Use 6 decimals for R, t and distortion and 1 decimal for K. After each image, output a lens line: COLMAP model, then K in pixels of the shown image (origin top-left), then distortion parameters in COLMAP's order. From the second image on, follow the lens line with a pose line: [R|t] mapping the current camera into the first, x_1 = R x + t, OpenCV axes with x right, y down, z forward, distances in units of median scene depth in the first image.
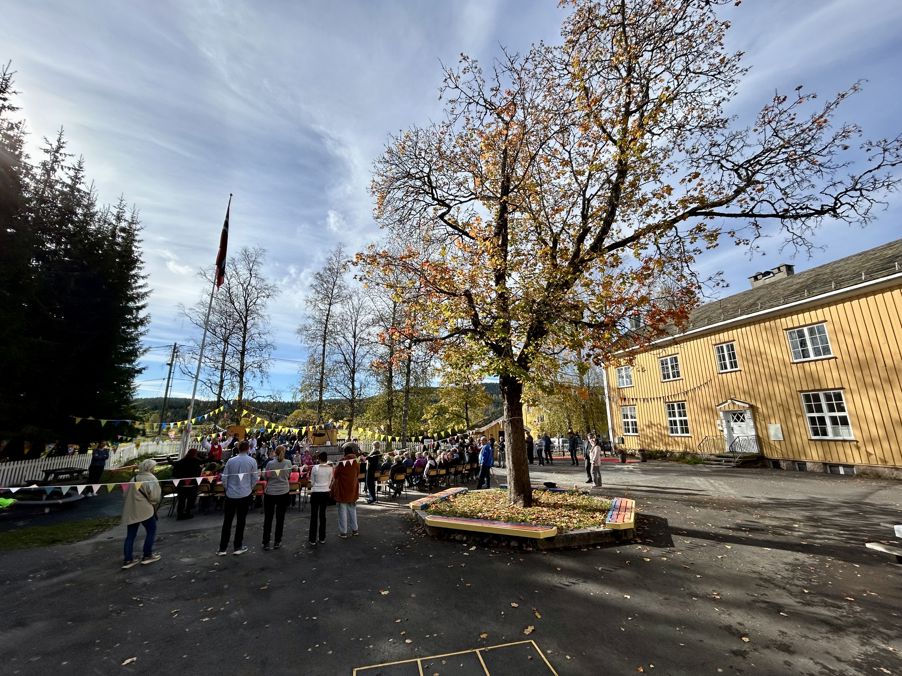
lens RADIAL K [[365.3, 0, 450.7], [0, 365.3, 340.0], [0, 0, 1]] dist [-0.002314, 0.002230]
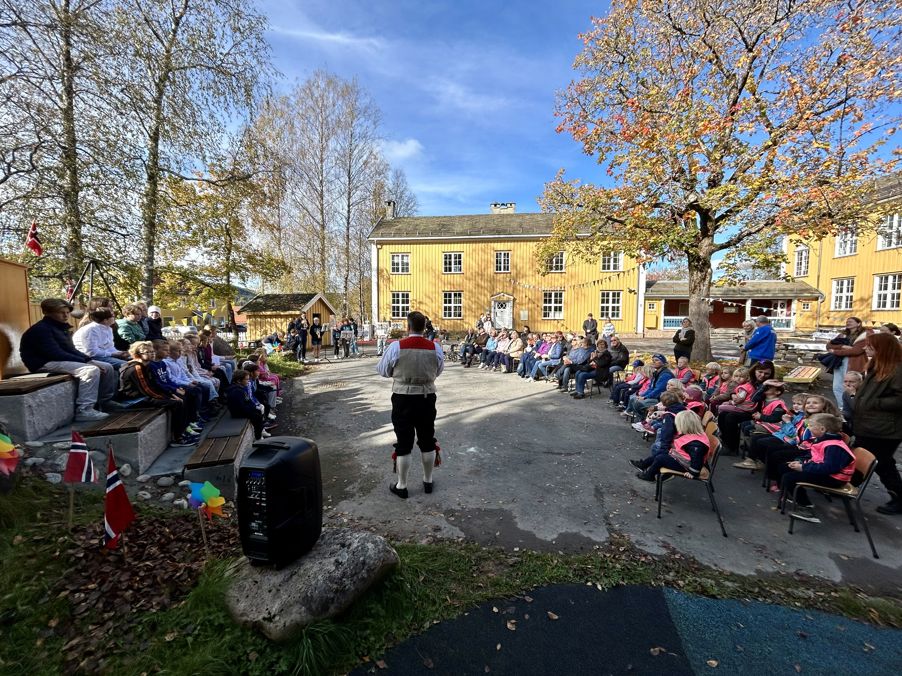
lens RADIAL K [[365.3, 0, 450.3], [0, 365.3, 340.6], [0, 0, 1]] dist [-0.002314, 0.002230]
pose [[0.391101, -0.036616, 0.919619, -0.600060], [-0.222380, 0.965842, 0.133031, 0.199913], [-0.893077, -0.256533, 0.369599, 0.619661]]
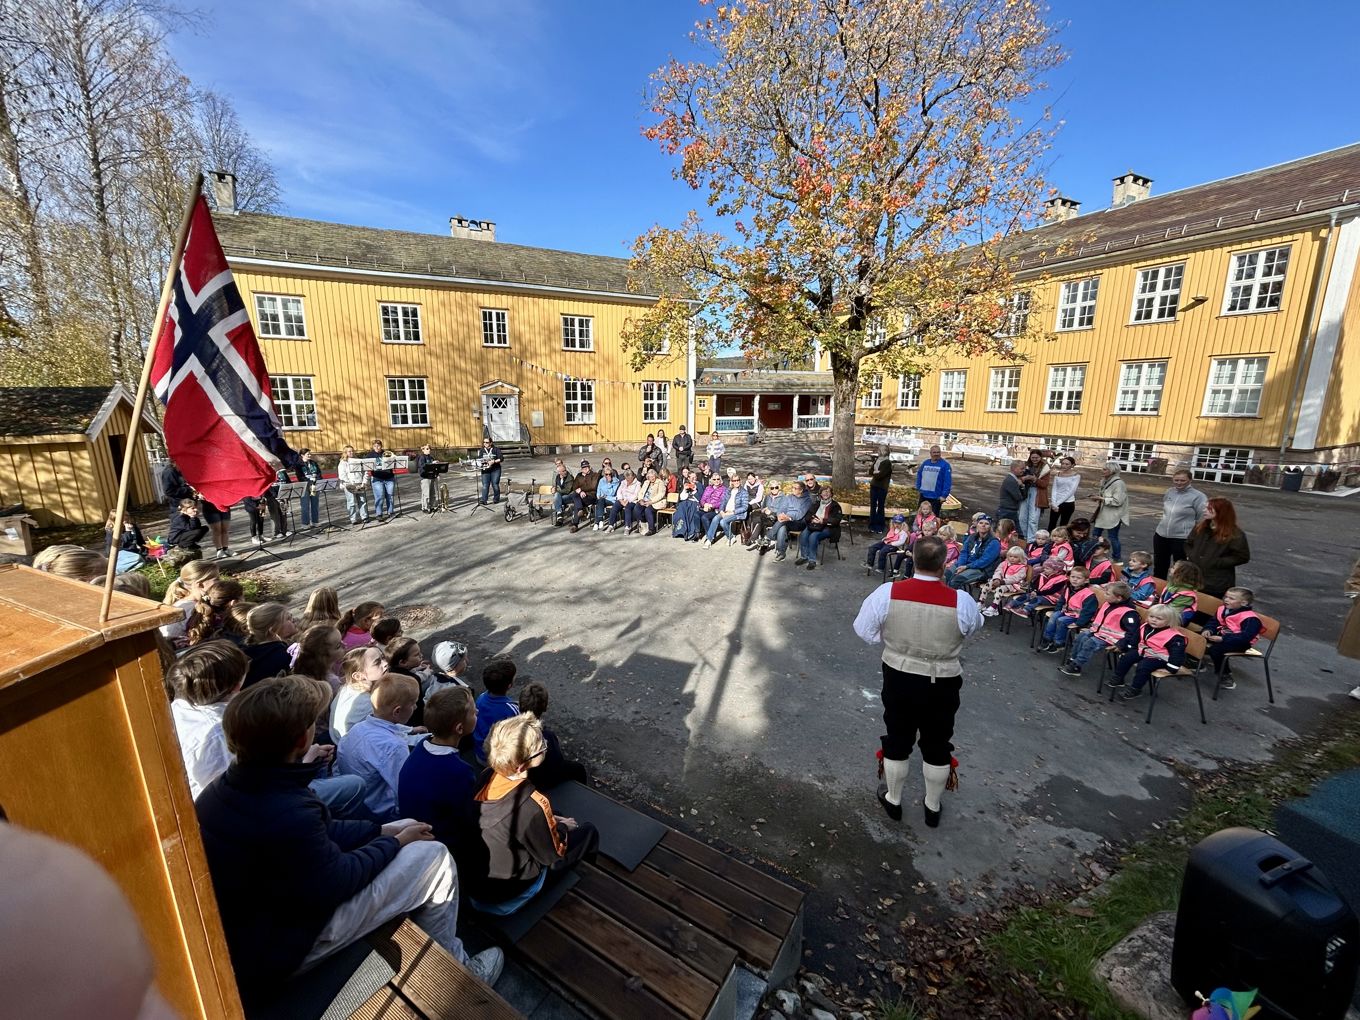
lens RADIAL K [[550.8, 0, 678.7], [0, 550.8, 512.5], [0, 0, 1]] dist [-0.002314, 0.002230]
pose [[-0.194581, -0.169727, 0.966091, -0.583483], [-0.218217, 0.967724, 0.126063, 0.206835], [-0.956305, -0.186288, -0.225338, 0.841517]]
